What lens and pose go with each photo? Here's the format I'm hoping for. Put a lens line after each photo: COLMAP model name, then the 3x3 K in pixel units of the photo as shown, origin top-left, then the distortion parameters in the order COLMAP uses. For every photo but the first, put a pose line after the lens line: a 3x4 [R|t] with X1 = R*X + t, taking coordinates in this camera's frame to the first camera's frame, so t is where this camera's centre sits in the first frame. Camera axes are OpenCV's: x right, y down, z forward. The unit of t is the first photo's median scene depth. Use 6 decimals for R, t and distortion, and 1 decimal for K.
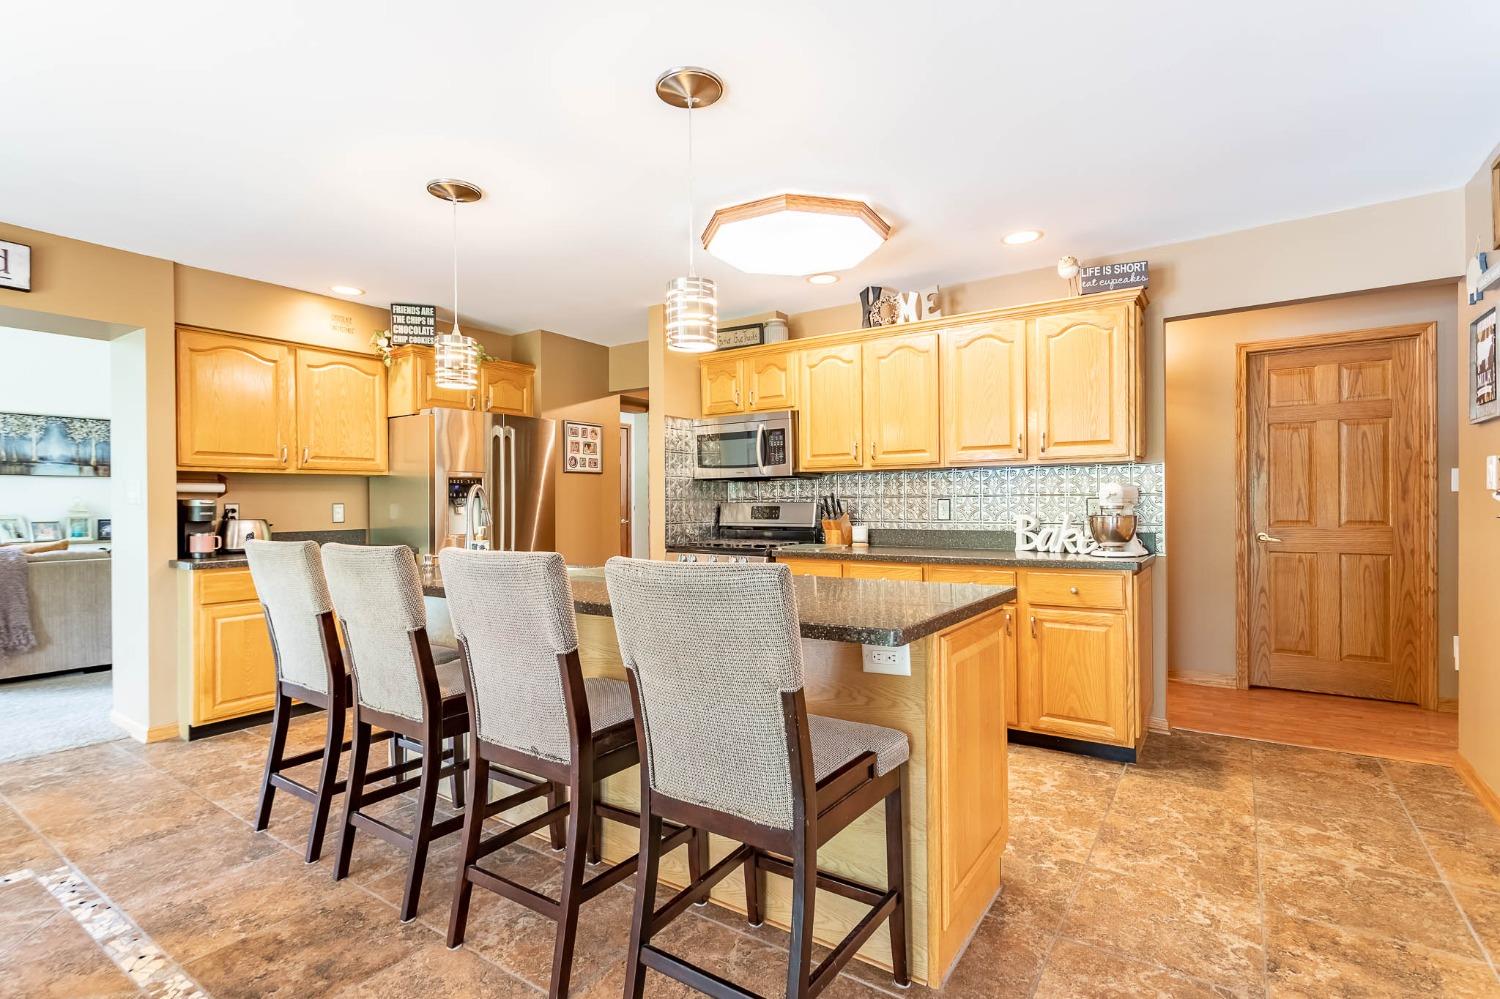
lens RADIAL K [[710.5, 0, 744.1], [0, 710.5, 503.8], [0, 0, 1]] dist [0.008554, -0.002305]
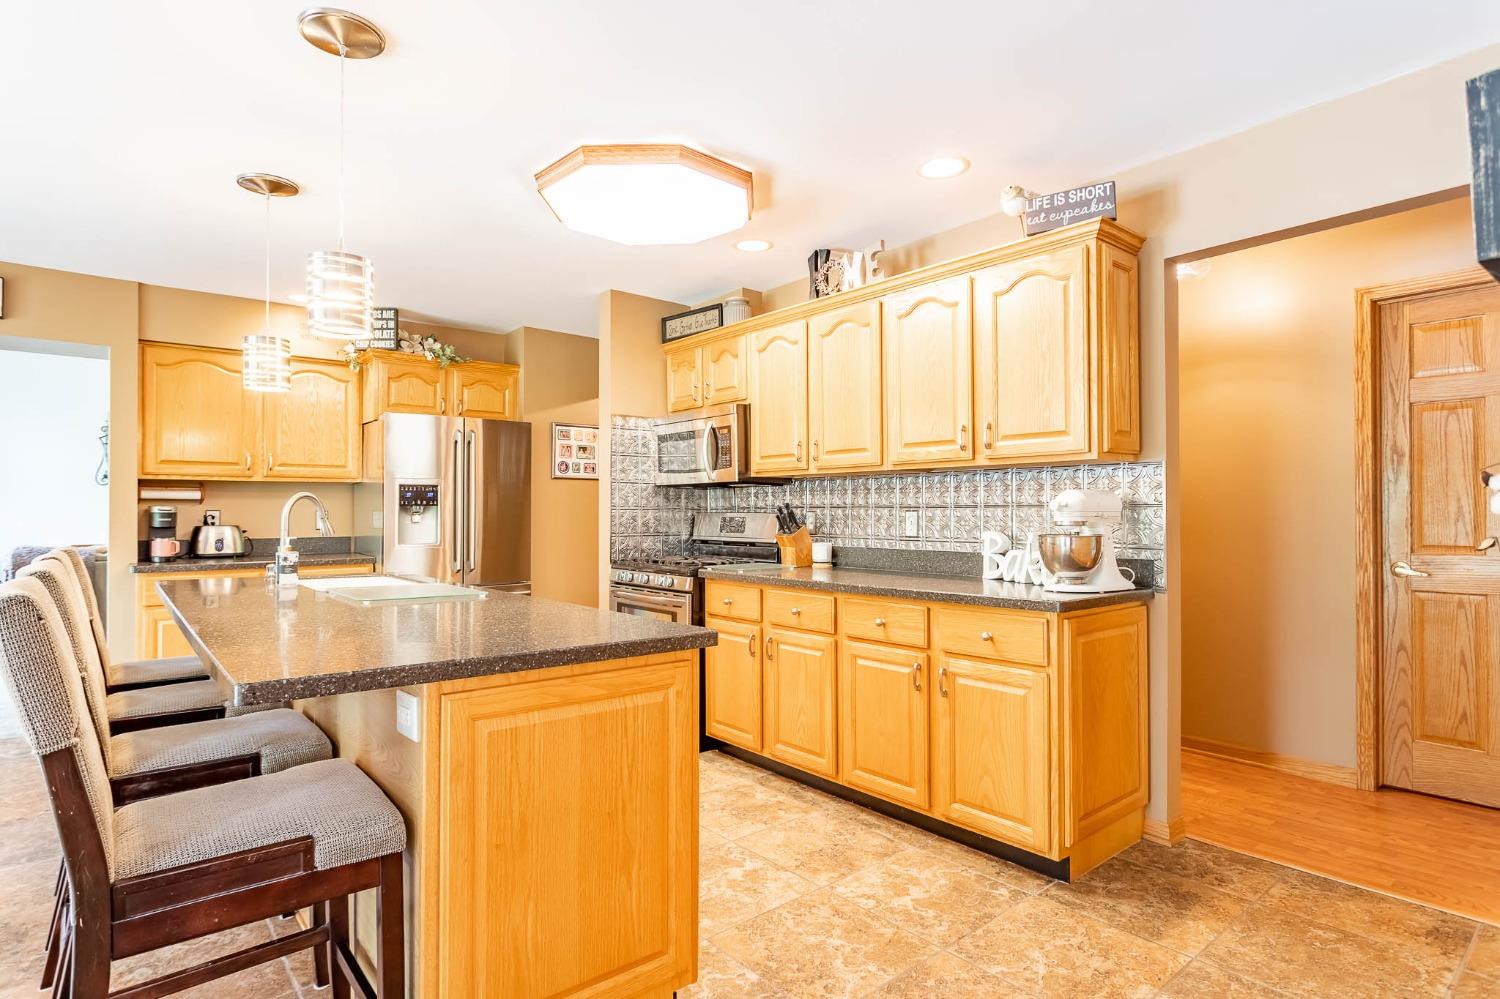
lens RADIAL K [[778.9, 0, 744.2], [0, 778.9, 505.5], [0, 0, 1]] dist [-0.006804, 0.003142]
pose [[0.962528, 0.004859, -0.271138, 0.371298], [-0.007141, 0.999947, -0.007428, -0.004809], [0.271087, 0.009086, 0.962512, 0.131694]]
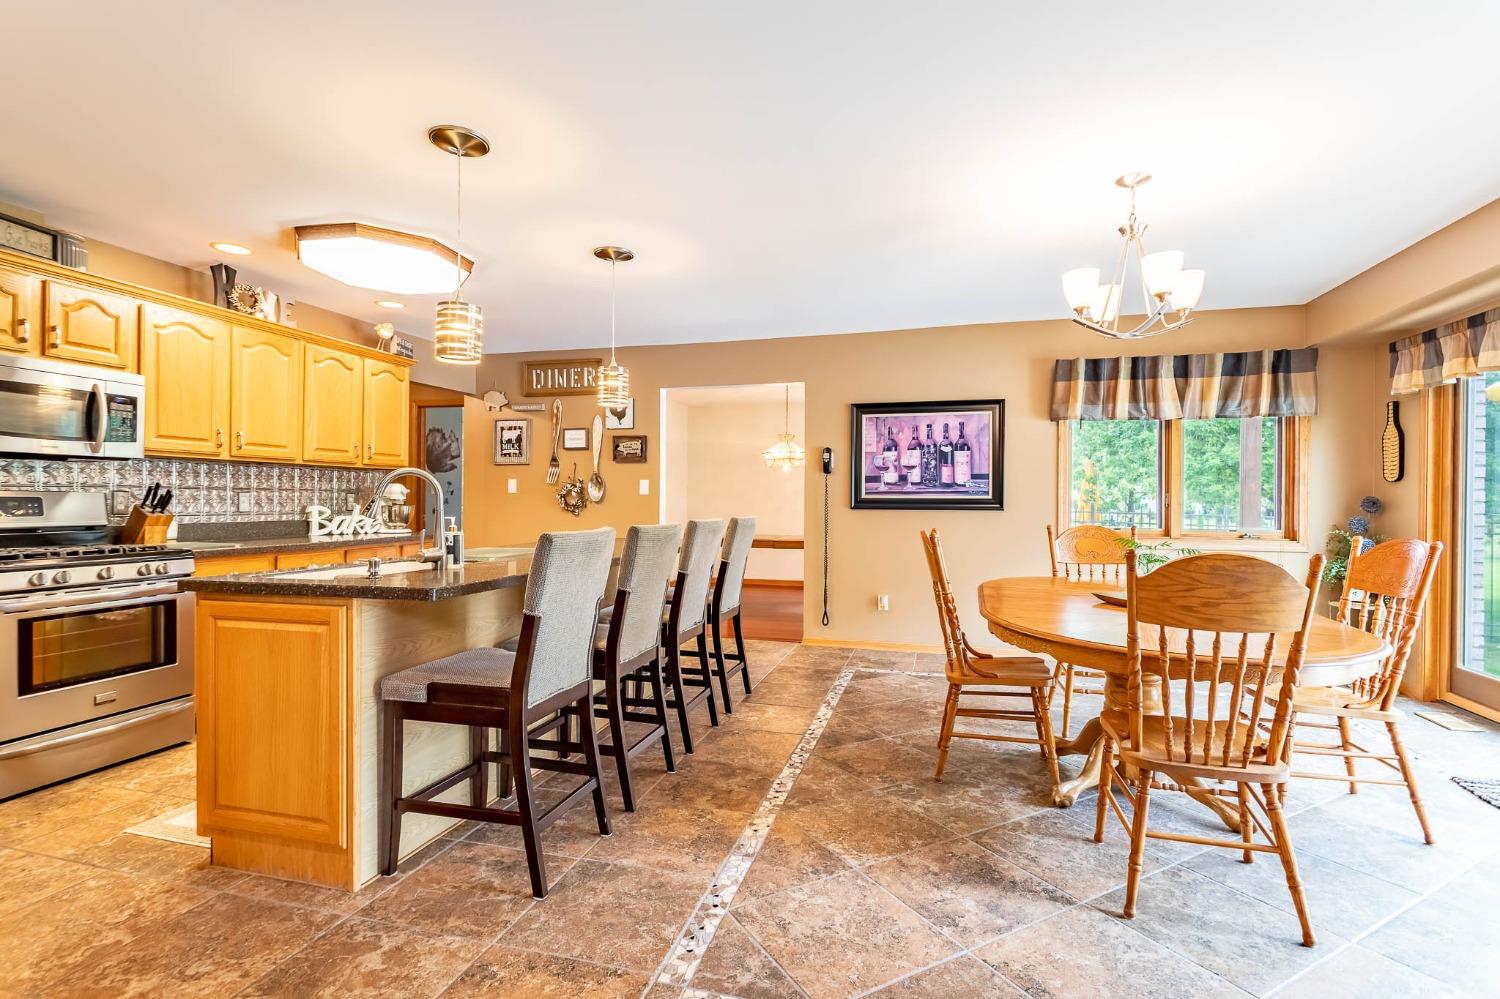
lens RADIAL K [[710.5, 0, 747.0], [0, 710.5, 502.0], [0, 0, 1]] dist [0.008554, -0.002305]
pose [[-0.322666, 0.002978, 0.946508, -1.030547], [-0.002001, 0.999991, -0.003828, 0.011593], [-0.946511, -0.003129, -0.322657, 0.709882]]
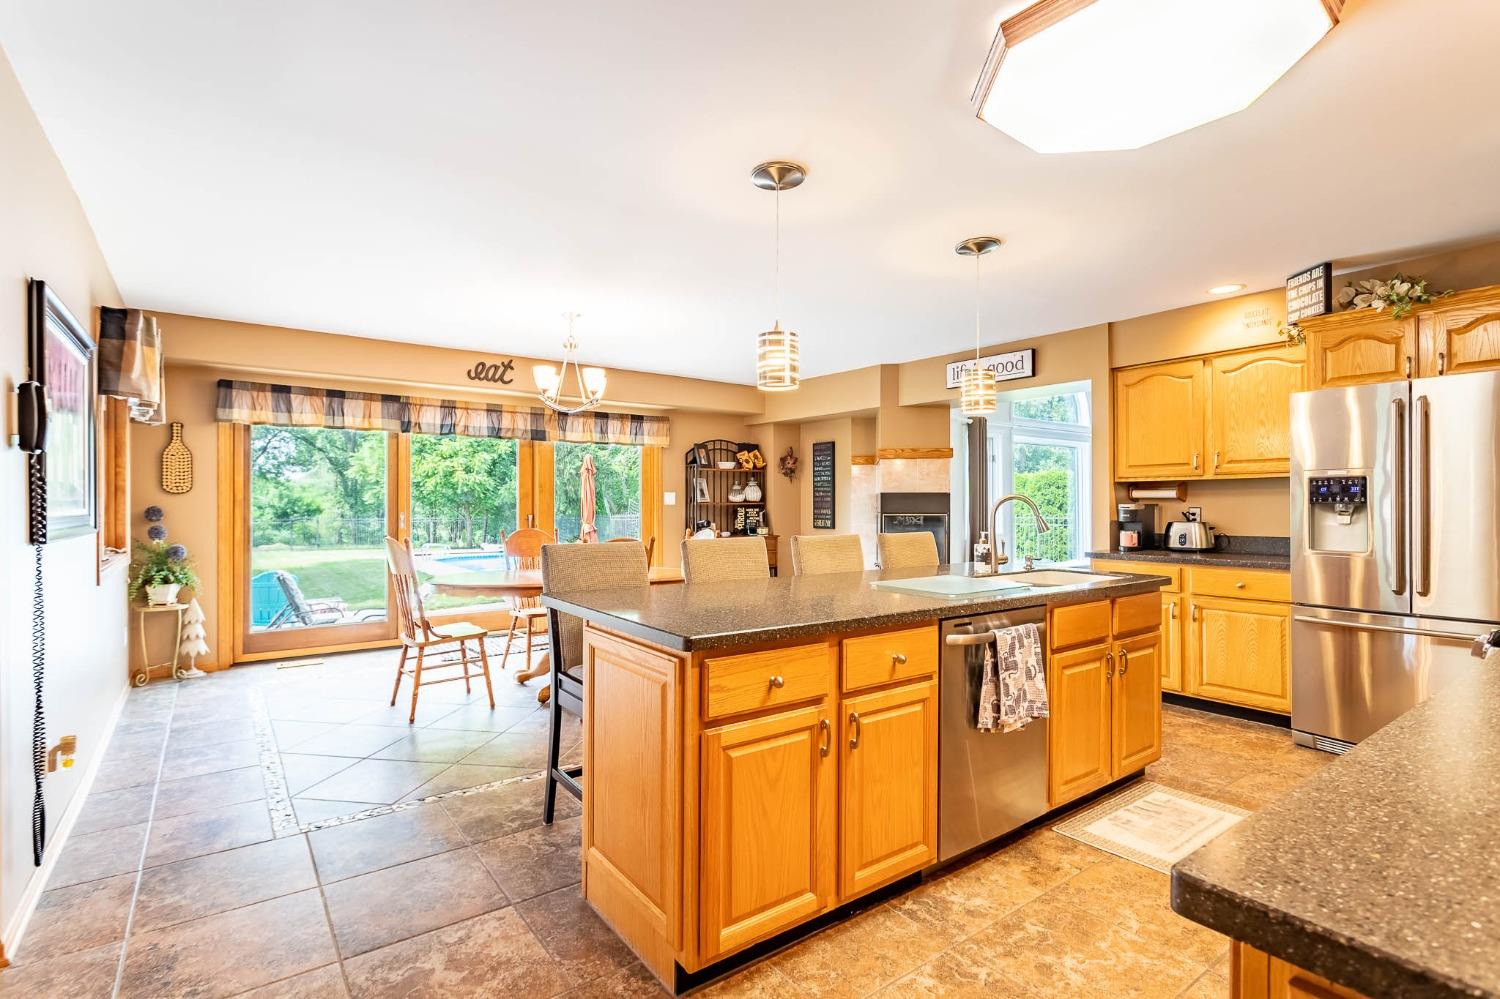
lens RADIAL K [[710.5, 0, 748.0], [0, 710.5, 499.1], [0, 0, 1]] dist [0.008554, -0.002305]
pose [[-0.318113, 0.000916, -0.948052, 0.630954], [0.000869, 0.999999, 0.000675, -0.016333], [0.948052, -0.000609, -0.318114, 0.764696]]
